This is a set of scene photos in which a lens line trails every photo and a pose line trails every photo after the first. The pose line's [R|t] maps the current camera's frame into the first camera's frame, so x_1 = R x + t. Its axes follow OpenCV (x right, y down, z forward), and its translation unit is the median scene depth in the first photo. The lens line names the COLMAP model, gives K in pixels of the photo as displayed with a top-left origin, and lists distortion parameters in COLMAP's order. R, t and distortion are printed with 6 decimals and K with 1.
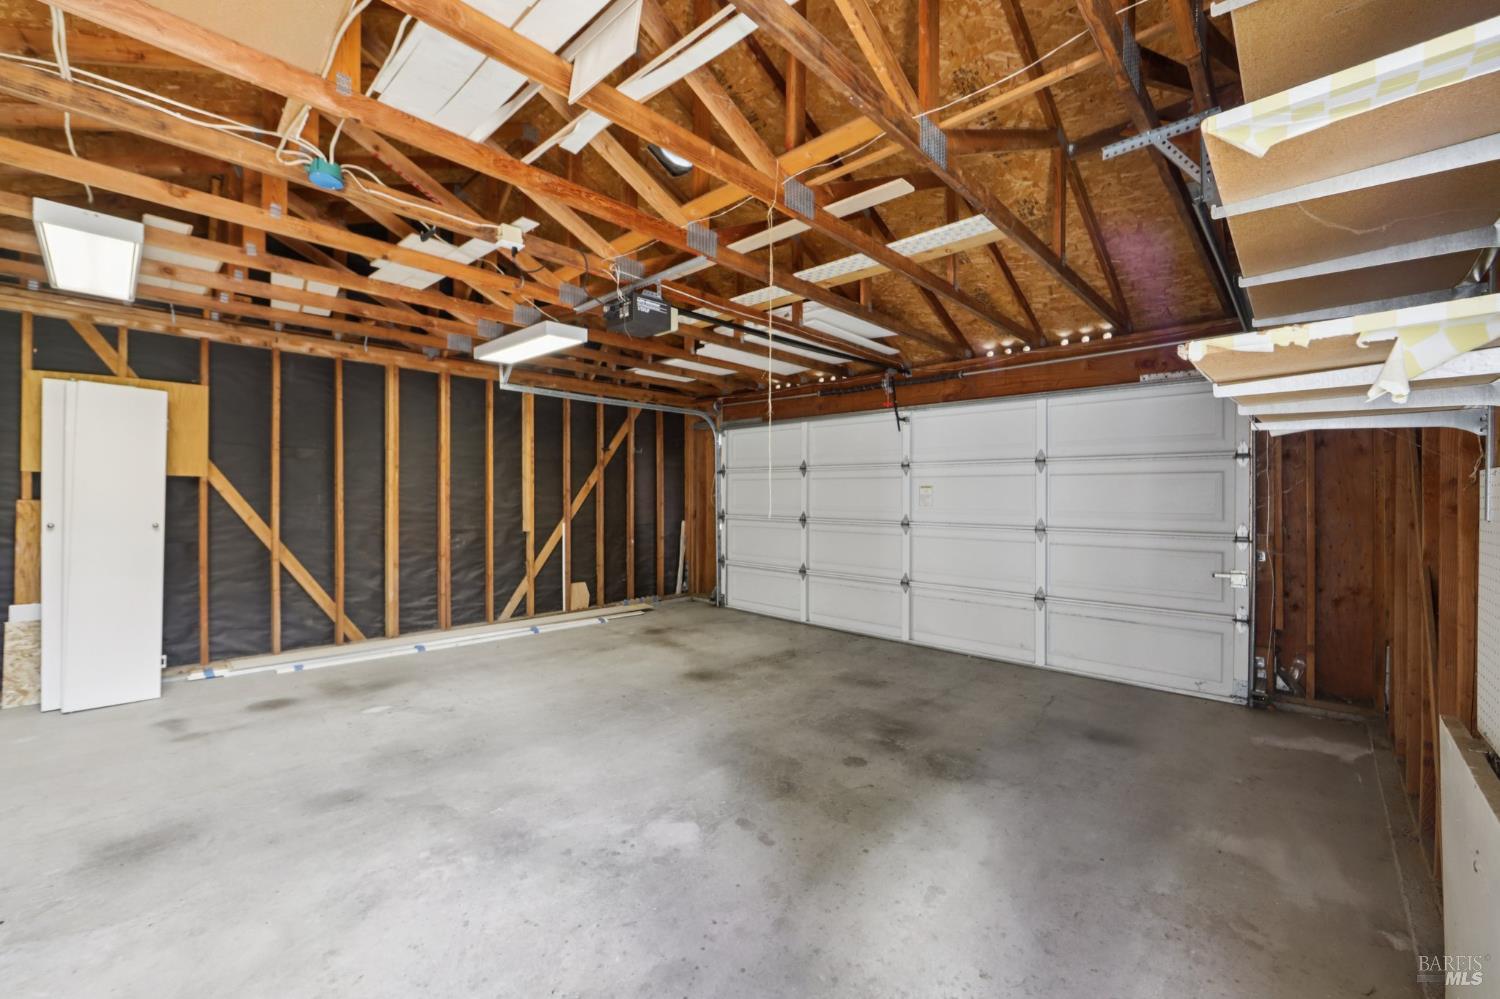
lens RADIAL K [[598.5, 0, 751.4], [0, 598.5, 495.8], [0, 0, 1]] dist [-0.016862, 0.003406]
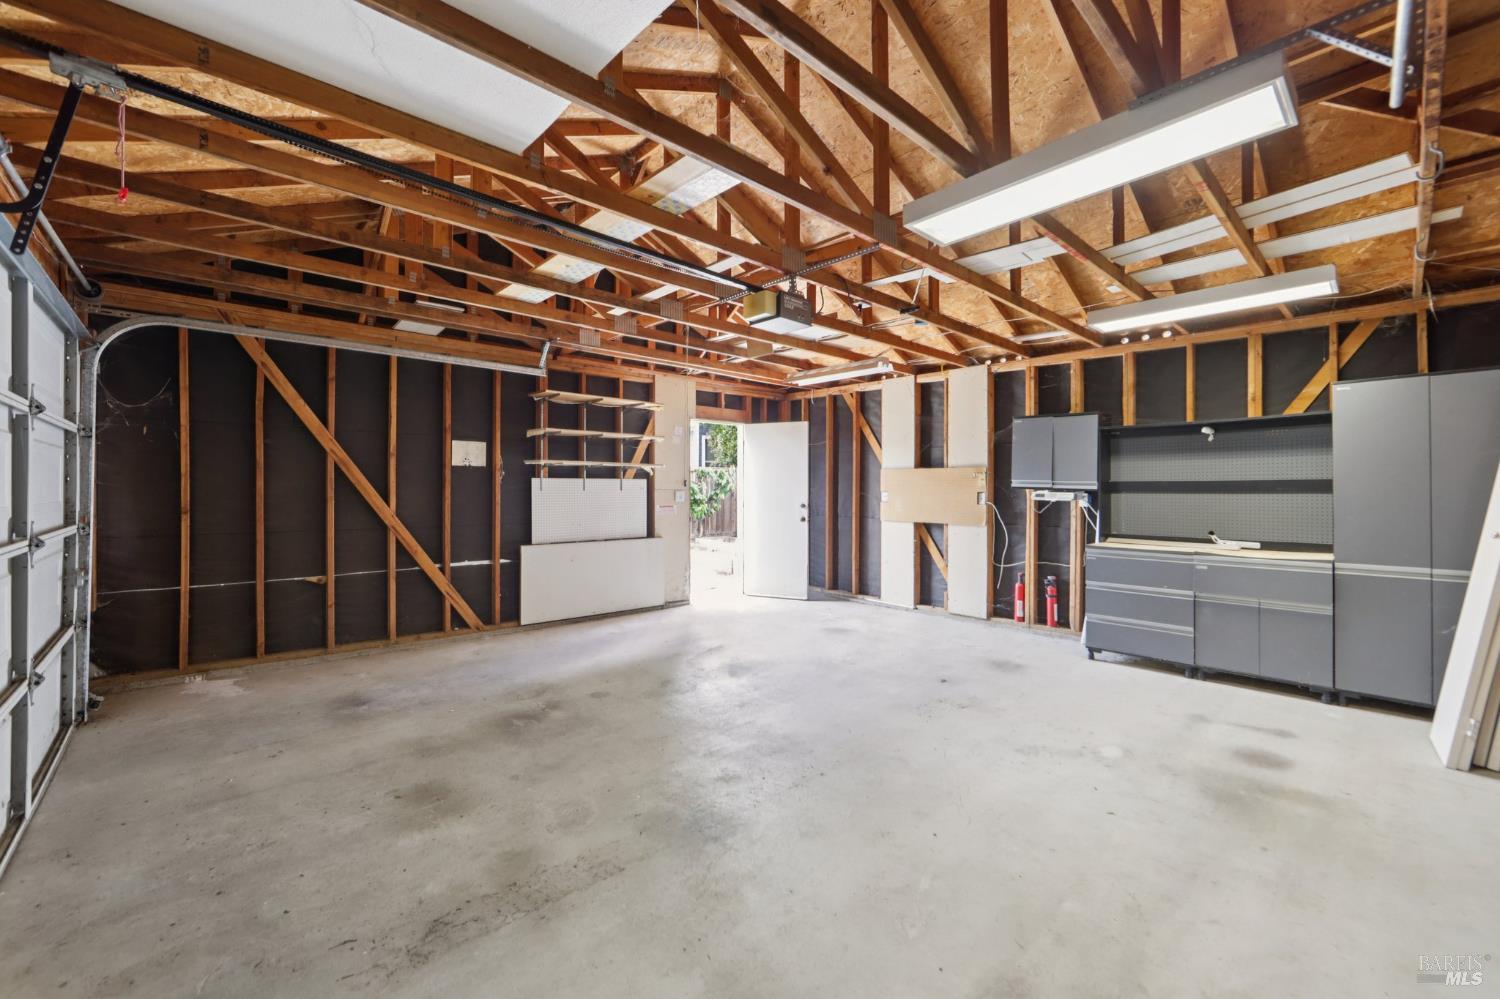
lens RADIAL K [[598.5, 0, 748.4], [0, 598.5, 490.0], [0, 0, 1]] dist [-0.016862, 0.003406]
pose [[-0.997073, -0.009254, 0.075894, -0.192721], [-0.009209, 0.999957, 0.000939, 0.005326], [-0.075899, 0.000238, -0.997115, 1.837938]]
